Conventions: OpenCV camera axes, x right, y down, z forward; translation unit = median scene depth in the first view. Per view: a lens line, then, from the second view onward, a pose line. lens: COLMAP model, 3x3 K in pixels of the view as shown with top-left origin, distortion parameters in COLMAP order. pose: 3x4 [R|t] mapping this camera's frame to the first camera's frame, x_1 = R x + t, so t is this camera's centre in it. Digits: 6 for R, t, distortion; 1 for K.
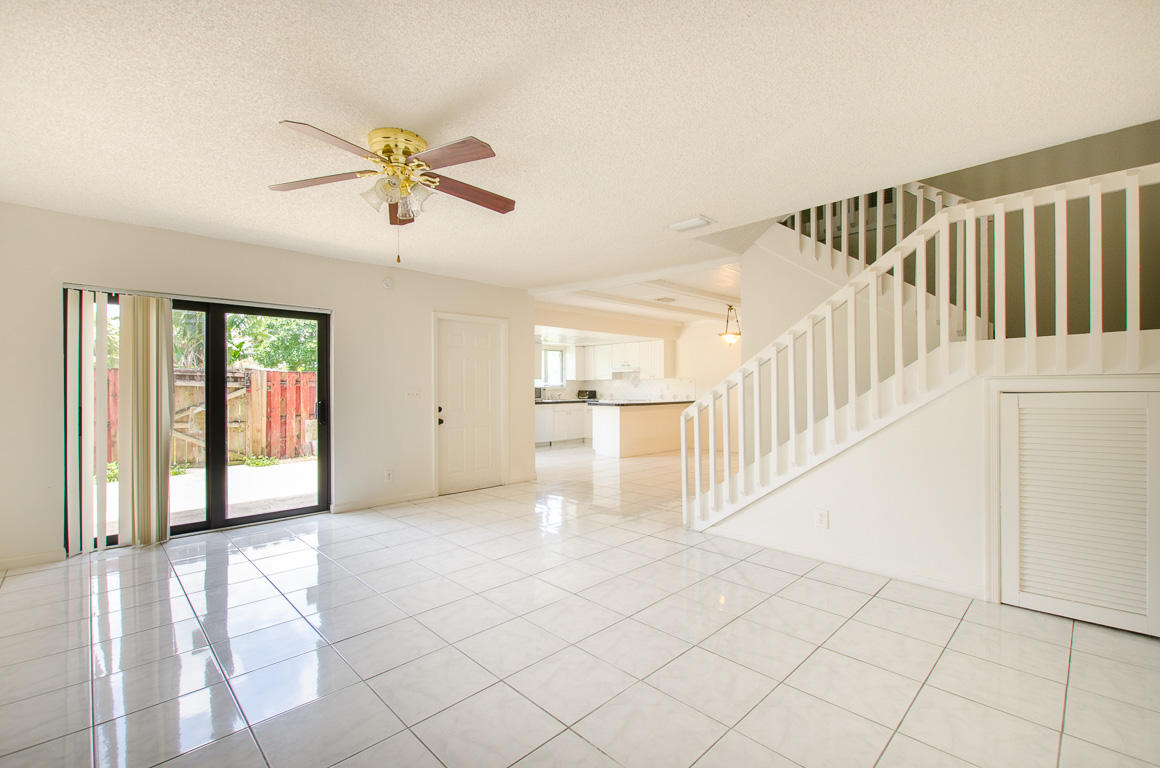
lens RADIAL K [[502.2, 0, 577.9], [0, 502.2, 386.9], [0, 0, 1]] dist [0.002924, 0.000205]
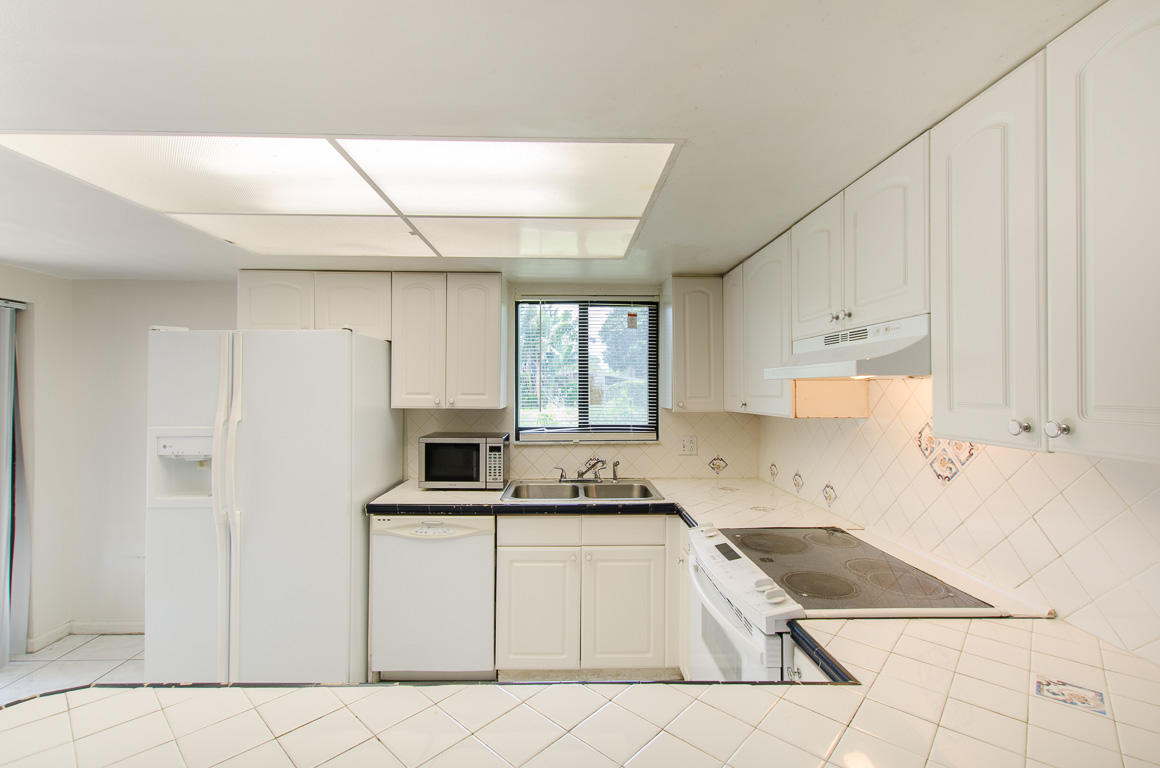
lens RADIAL K [[508.9, 0, 574.9], [0, 508.9, 385.0], [0, 0, 1]] dist [0.008603, 0.000182]
pose [[0.729708, 0.000708, -0.683759, 0.143230], [-0.004977, 0.999978, -0.004276, -0.026740], [0.683741, 0.006523, 0.729696, 0.839244]]
